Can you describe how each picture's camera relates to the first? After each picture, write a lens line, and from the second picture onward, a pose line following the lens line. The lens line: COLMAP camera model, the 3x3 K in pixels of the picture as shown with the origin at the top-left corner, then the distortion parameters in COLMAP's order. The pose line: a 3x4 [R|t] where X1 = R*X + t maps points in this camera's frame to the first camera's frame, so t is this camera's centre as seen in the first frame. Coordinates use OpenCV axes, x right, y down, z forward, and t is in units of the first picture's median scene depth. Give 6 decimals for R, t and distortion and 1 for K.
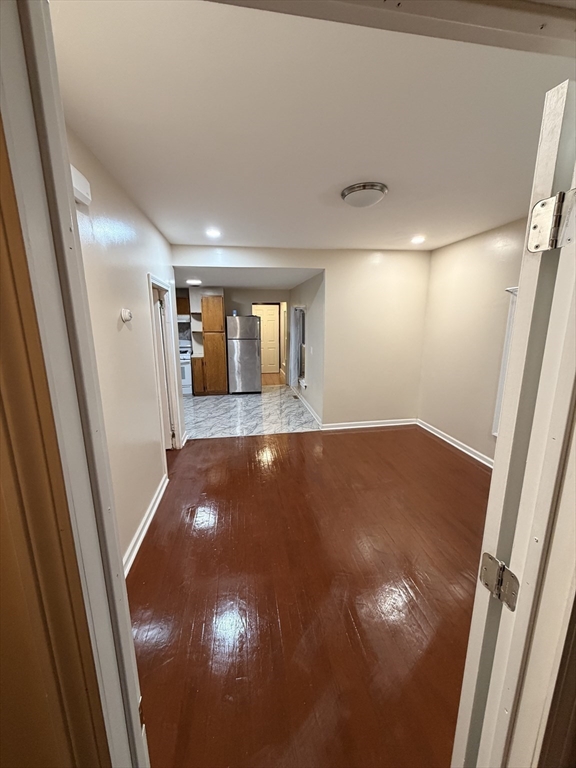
lens RADIAL K [[307.7, 0, 289.6], [0, 307.7, 384.0], [0, 0, 1]] dist [-0.002280, 0.000266]
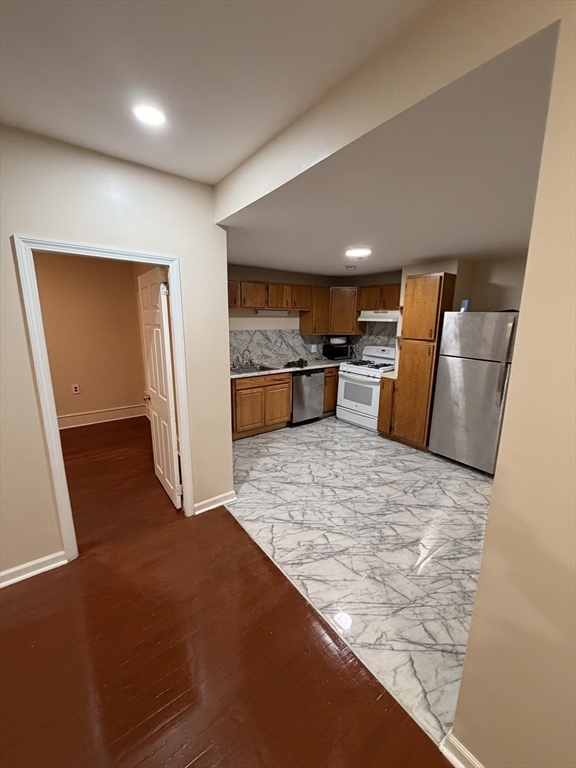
lens RADIAL K [[307.7, 0, 287.1], [0, 307.7, 378.2], [0, 0, 1]] dist [-0.002280, 0.000266]
pose [[0.460752, 0.182044, -0.868658, 0.166409], [-0.196428, 0.975383, 0.100222, -0.119965], [0.865519, 0.124451, 0.485168, 0.576024]]
